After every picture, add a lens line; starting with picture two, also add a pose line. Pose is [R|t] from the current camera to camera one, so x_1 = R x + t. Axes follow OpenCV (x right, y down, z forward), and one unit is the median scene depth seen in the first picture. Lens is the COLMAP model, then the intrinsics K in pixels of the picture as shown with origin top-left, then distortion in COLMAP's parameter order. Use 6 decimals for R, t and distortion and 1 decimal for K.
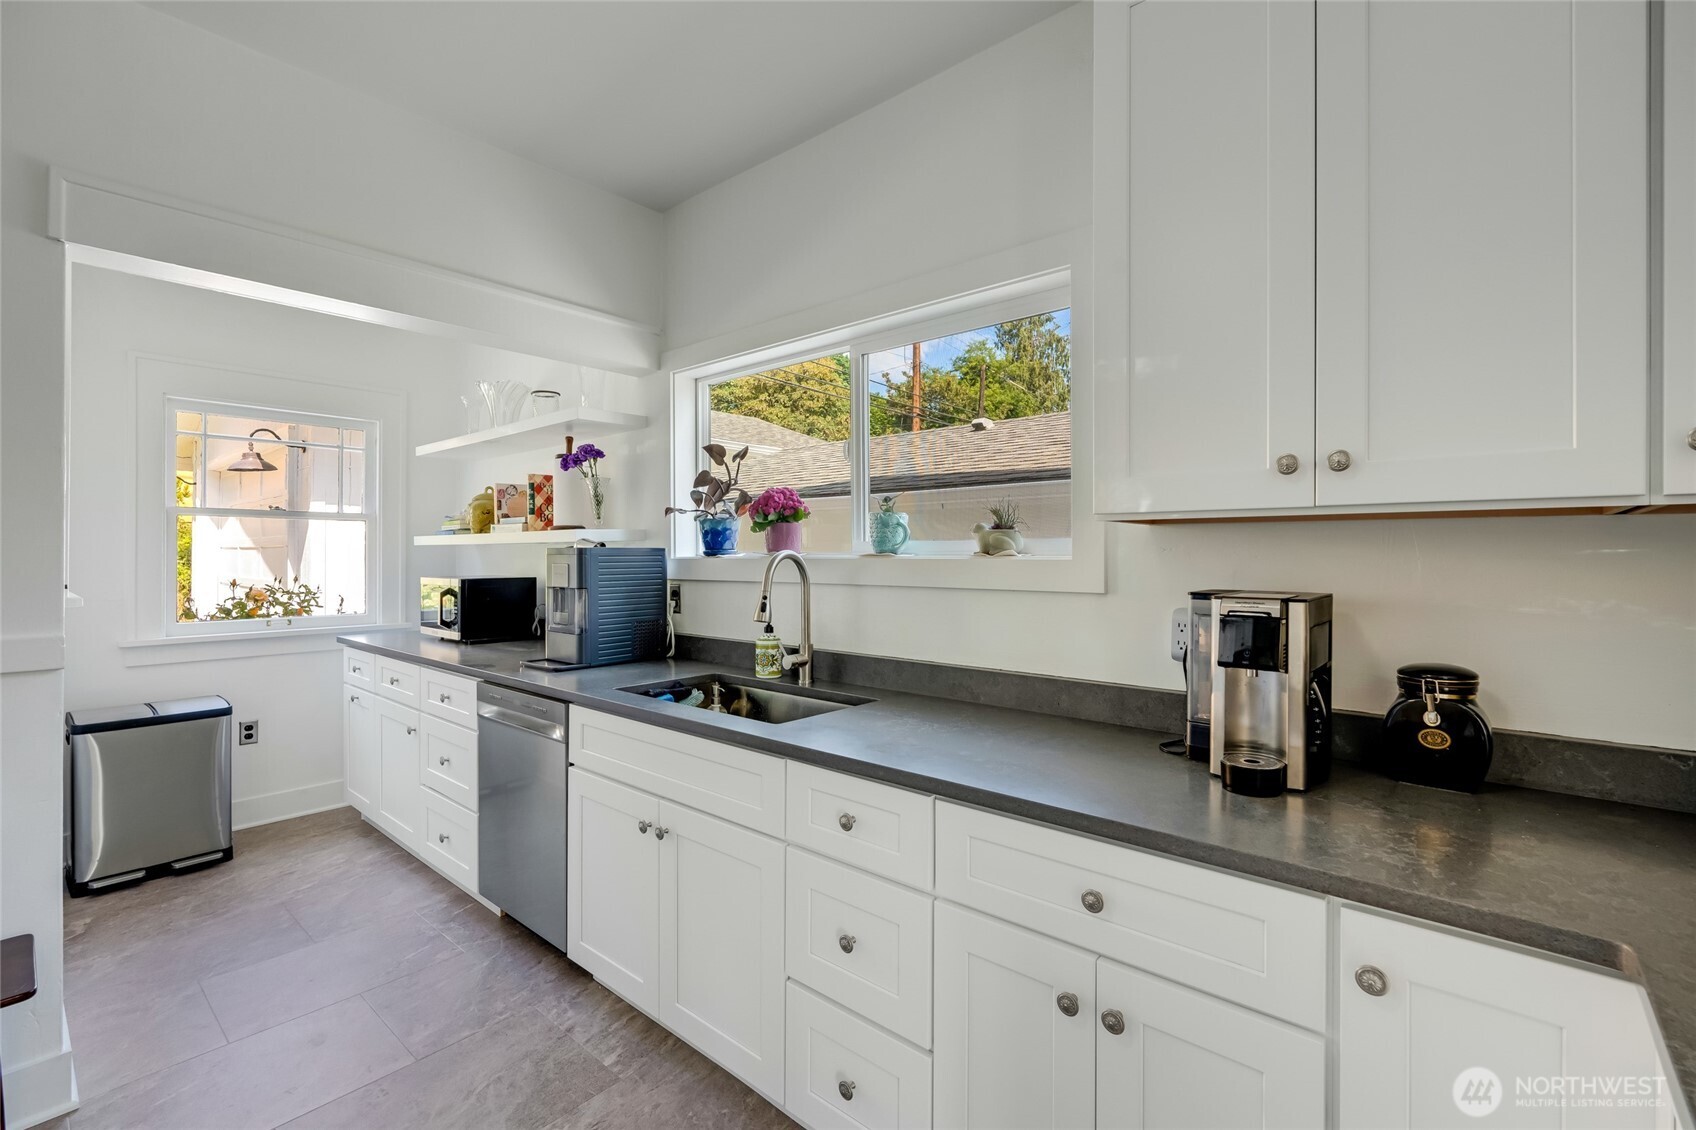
lens RADIAL K [[743.0, 0, 851.6], [0, 743.0, 557.0], [0, 0, 1]] dist [-0.001814, 0.000068]
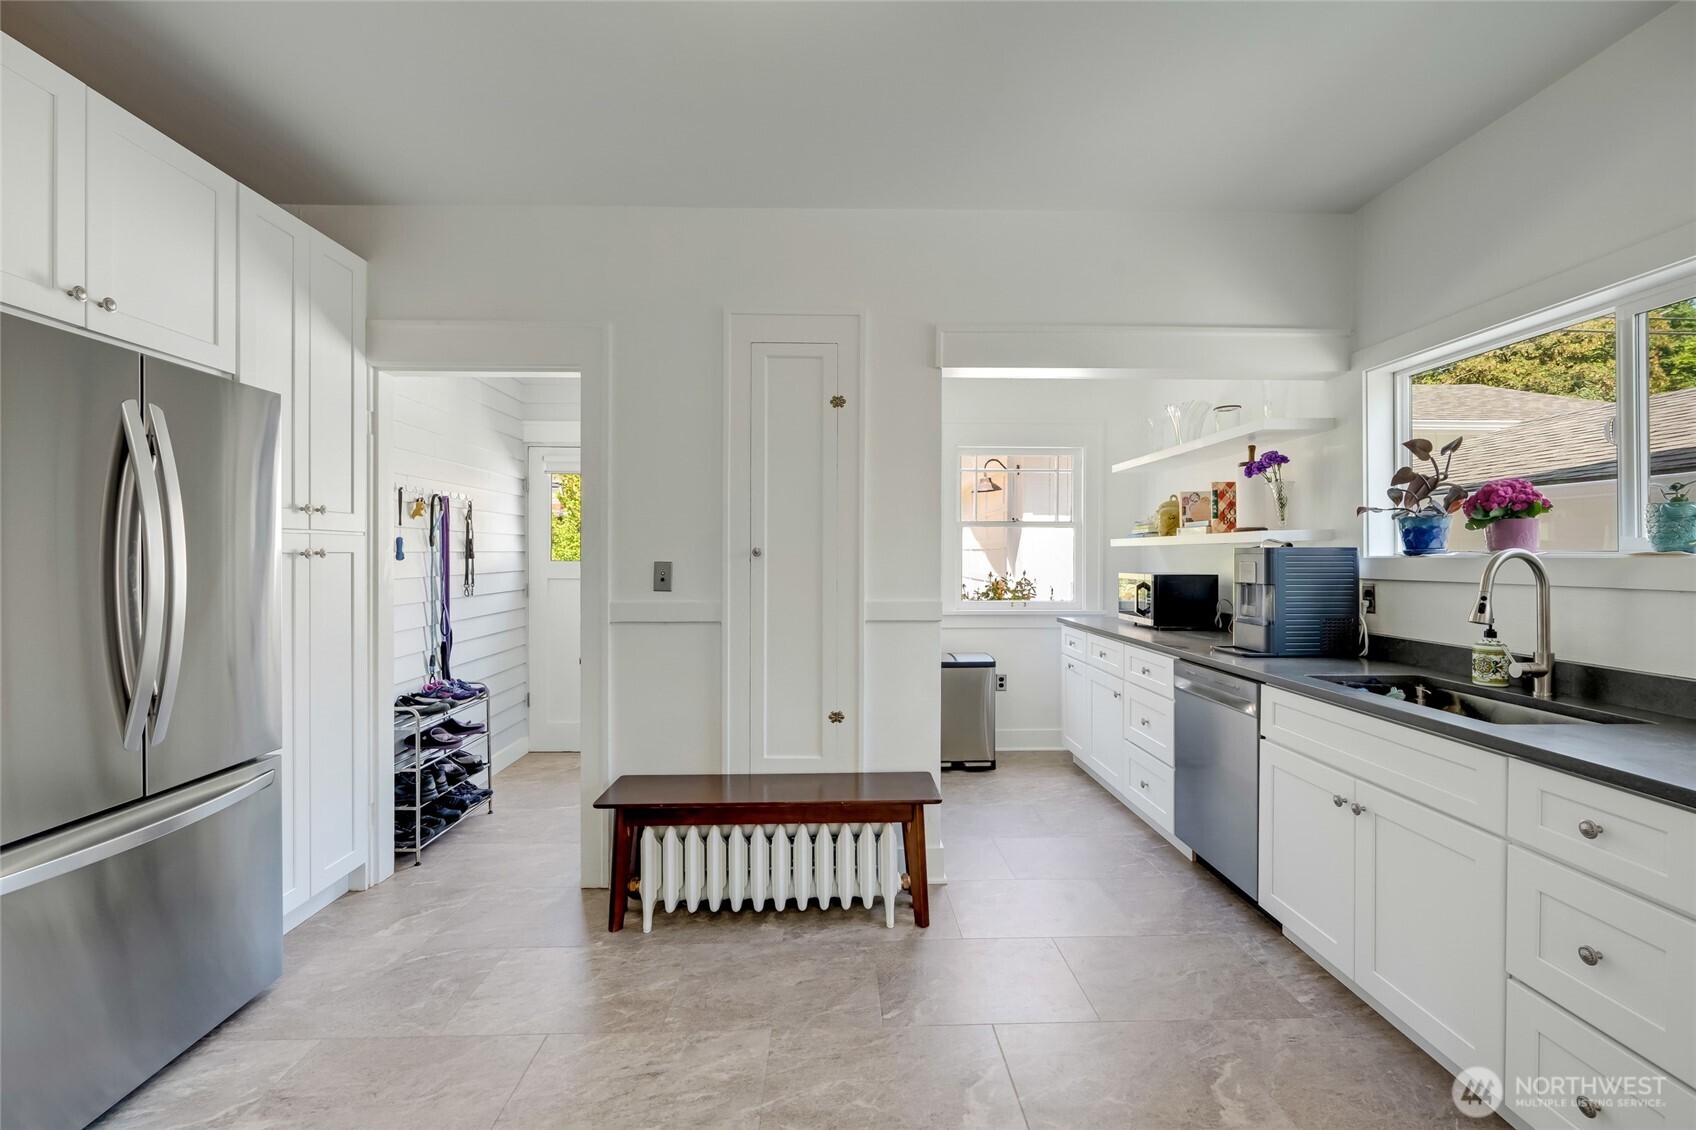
lens RADIAL K [[741.7, 0, 844.8], [0, 741.7, 555.0], [0, 0, 1]] dist [-0.006142, 0.000648]
pose [[0.668850, 0.000388, -0.743397, 0.031584], [-0.002879, 0.999994, -0.002068, 0.002360], [0.743391, 0.003523, 0.668847, -0.196768]]
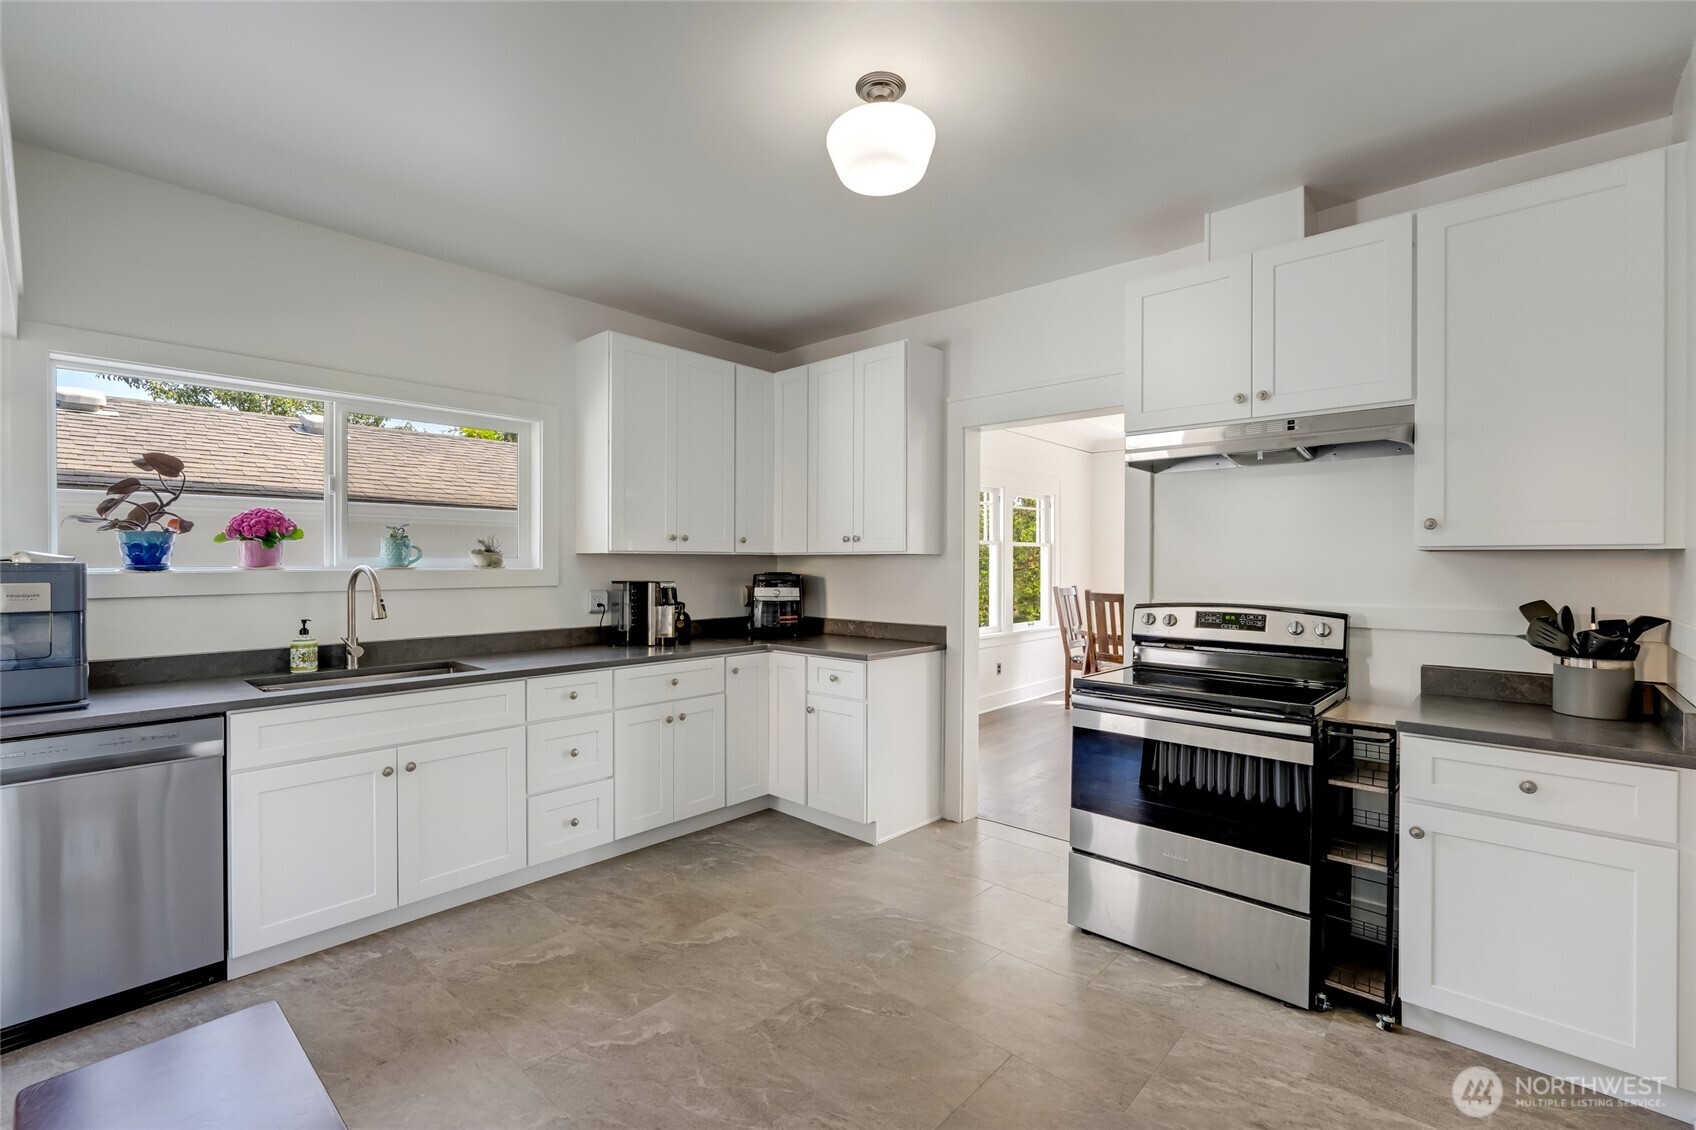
lens RADIAL K [[742.7, 0, 848.0], [0, 742.7, 565.0], [0, 0, 1]] dist [-0.000651, 0.000252]
pose [[0.026035, -0.006058, 0.999643, -1.141090], [0.002545, 0.999979, 0.005993, -0.012694], [-0.999658, 0.002388, 0.026050, 0.091062]]
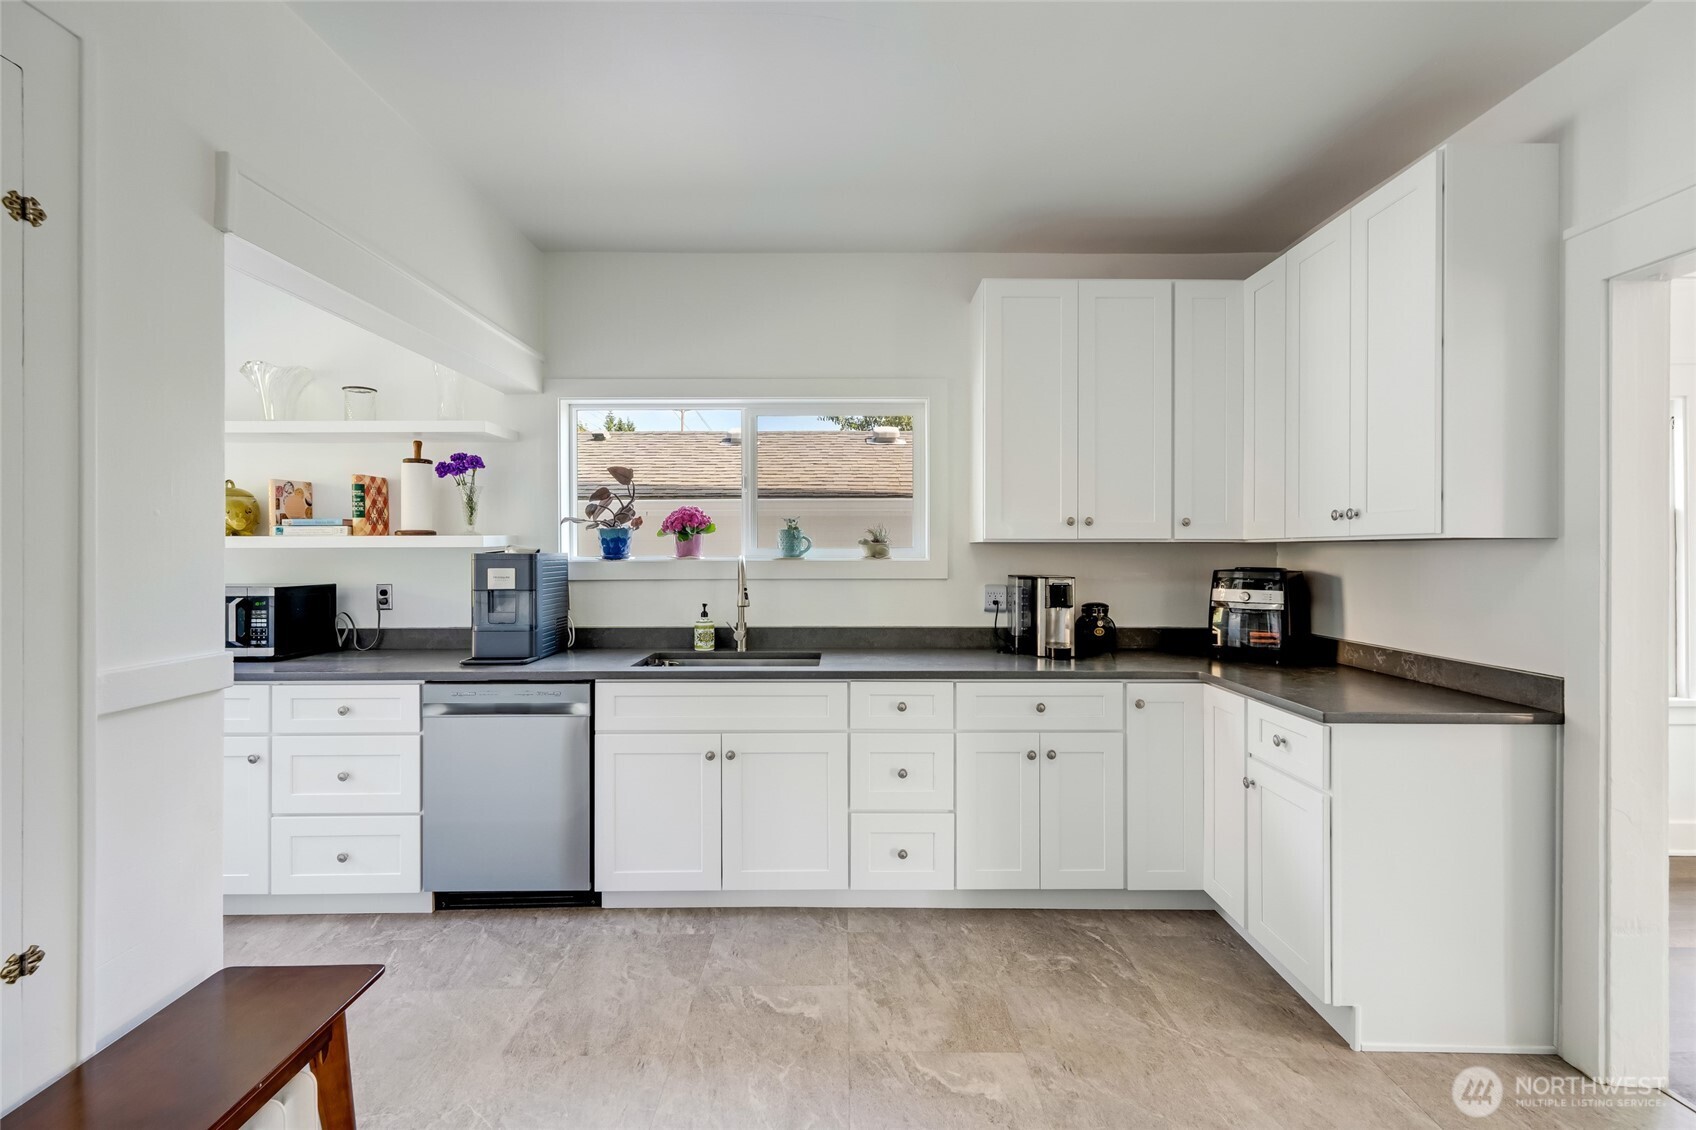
lens RADIAL K [[734.8, 0, 847.3], [0, 734.8, 550.2], [0, 0, 1]] dist [0.003151, 0.000338]
pose [[0.754390, -0.000845, 0.656425, -0.704407], [0.003612, 0.999989, -0.002864, -0.012163], [-0.656416, 0.004532, 0.754386, -0.149283]]
